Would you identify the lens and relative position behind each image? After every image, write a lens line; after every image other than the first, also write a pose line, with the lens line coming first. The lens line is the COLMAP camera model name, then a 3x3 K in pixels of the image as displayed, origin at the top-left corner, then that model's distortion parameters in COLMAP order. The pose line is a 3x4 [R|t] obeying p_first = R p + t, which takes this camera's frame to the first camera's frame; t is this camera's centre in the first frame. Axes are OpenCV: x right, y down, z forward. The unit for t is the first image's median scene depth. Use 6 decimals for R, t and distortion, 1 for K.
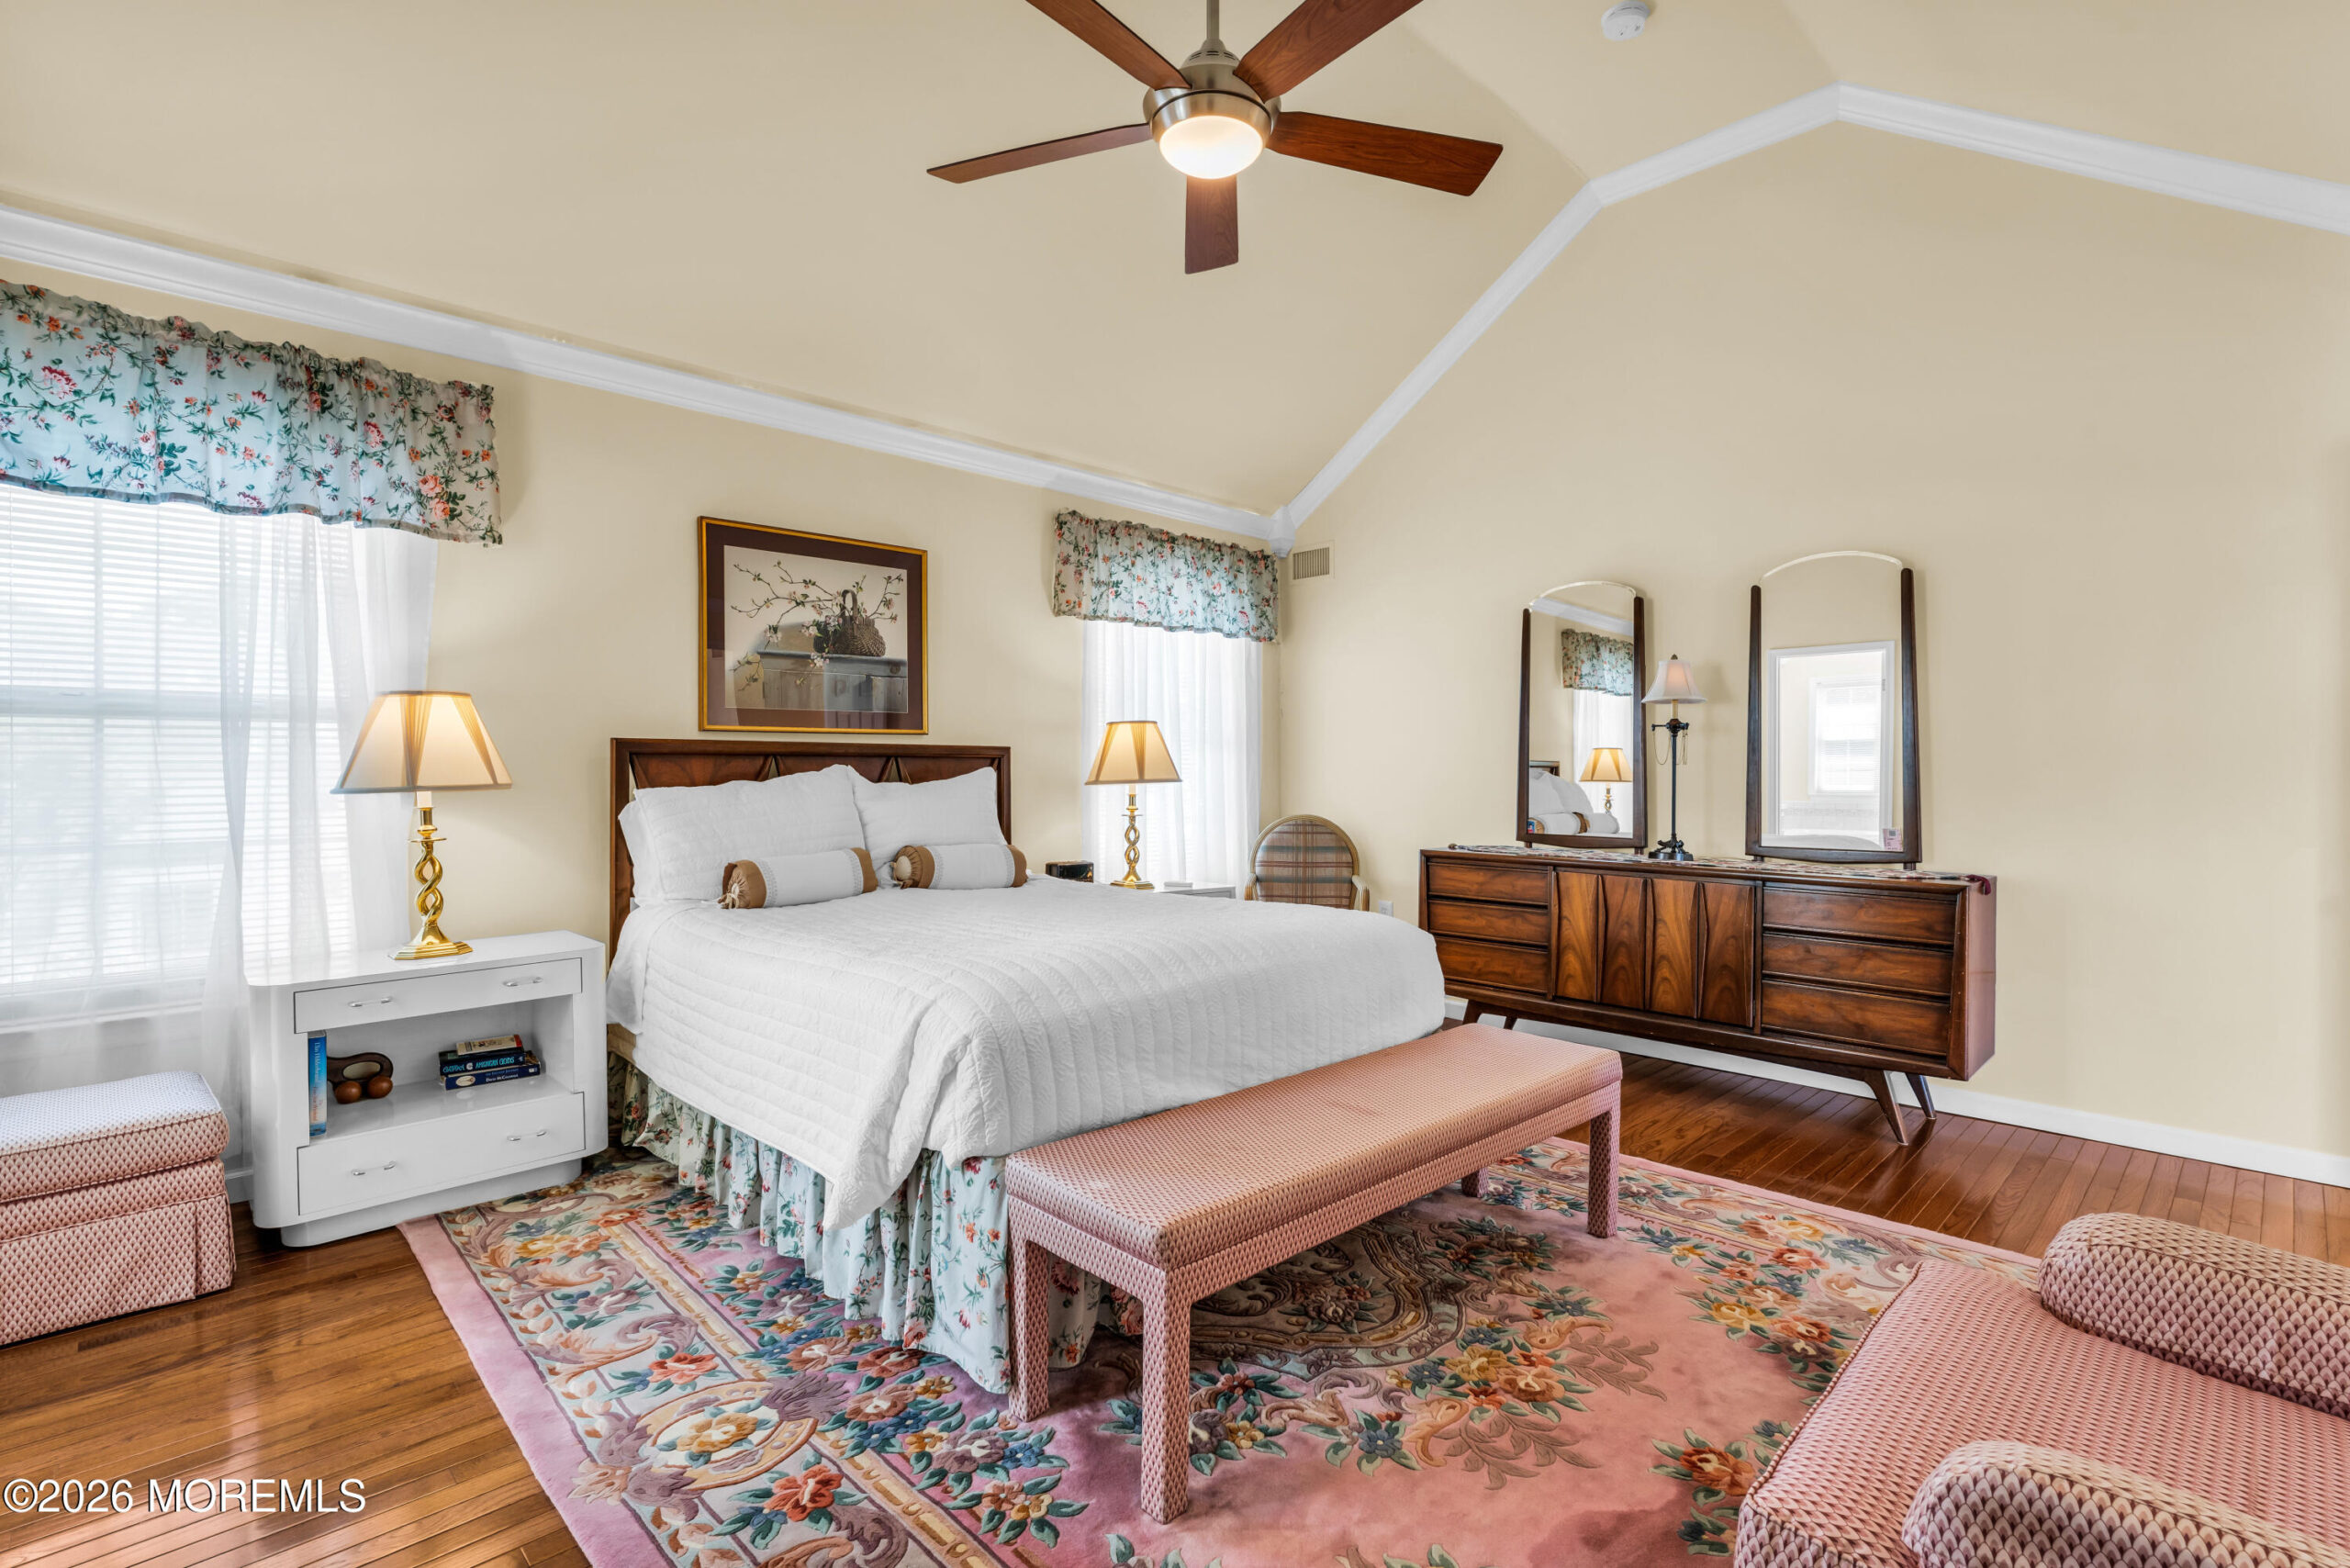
lens RADIAL K [[1079.3, 0, 1164.2], [0, 1079.3, 776.8], [0, 0, 1]] dist [-0.002138, 0.000107]
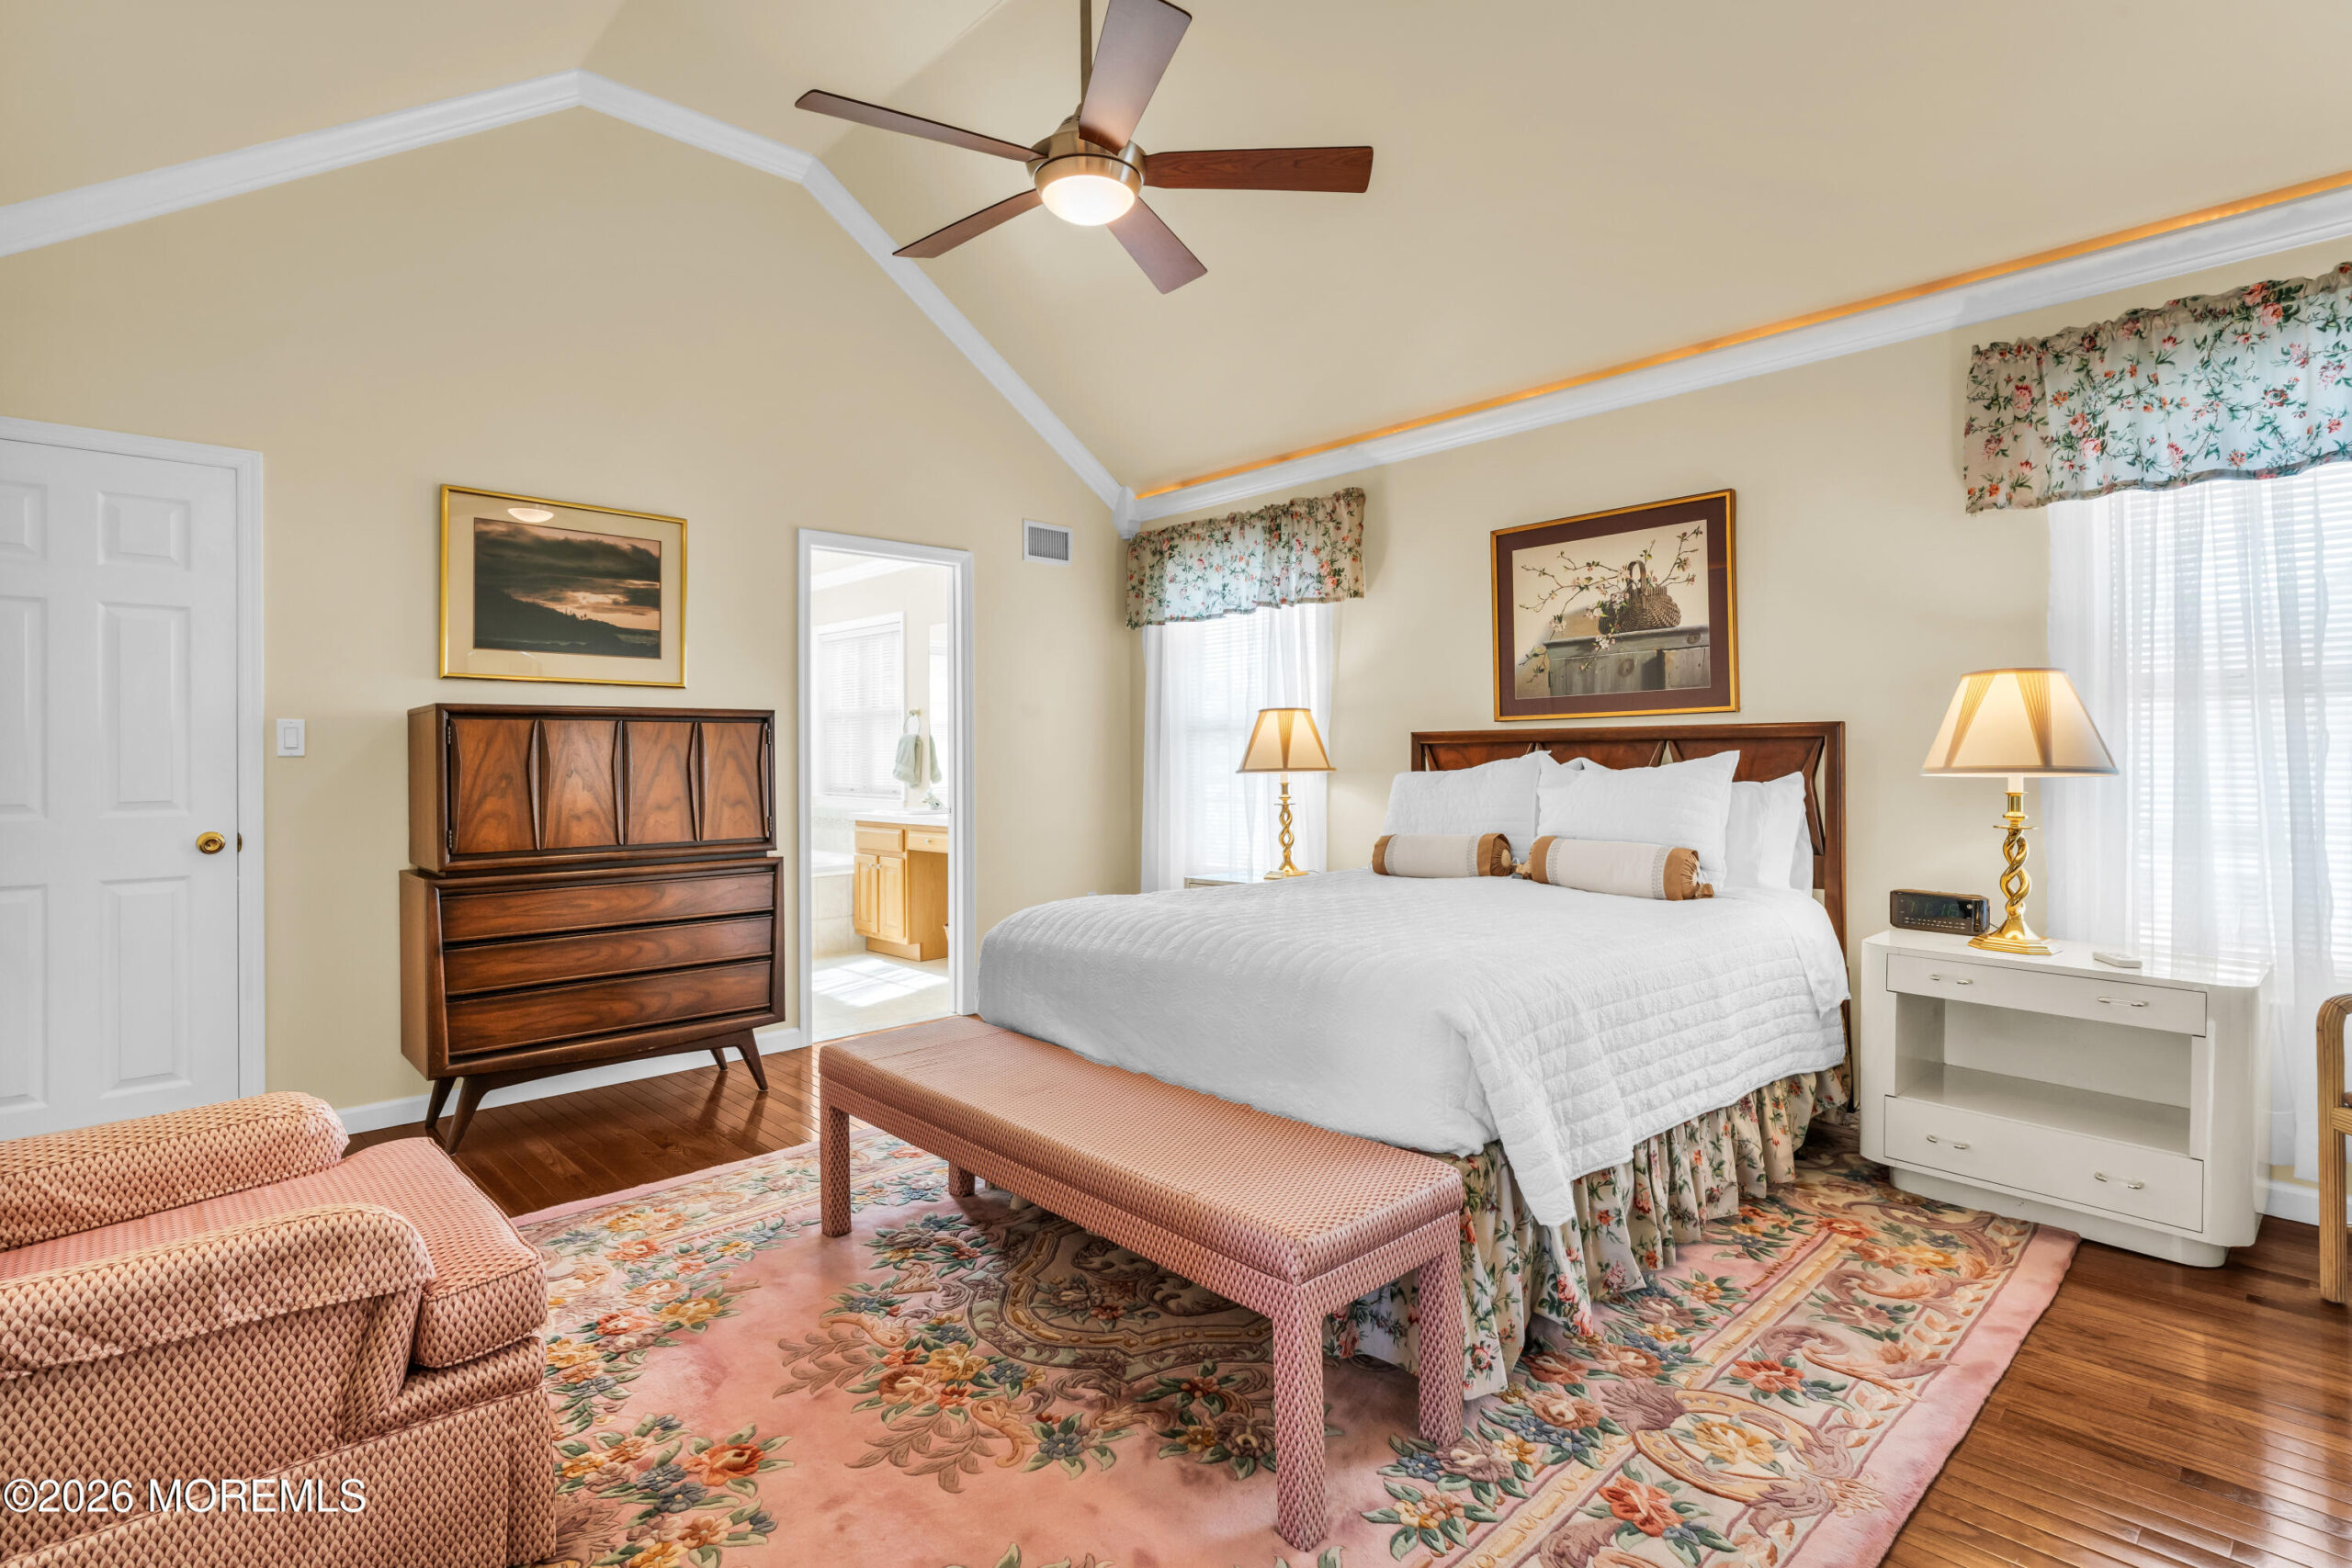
lens RADIAL K [[1080.1, 0, 1172.7], [0, 1080.1, 779.0], [0, 0, 1]] dist [-0.002138, 0.000107]
pose [[0.023294, 0.016319, -0.999595, 0.660541], [0.002886, 0.999861, 0.016391, -0.002531], [0.999724, -0.003266, 0.023244, 0.610593]]
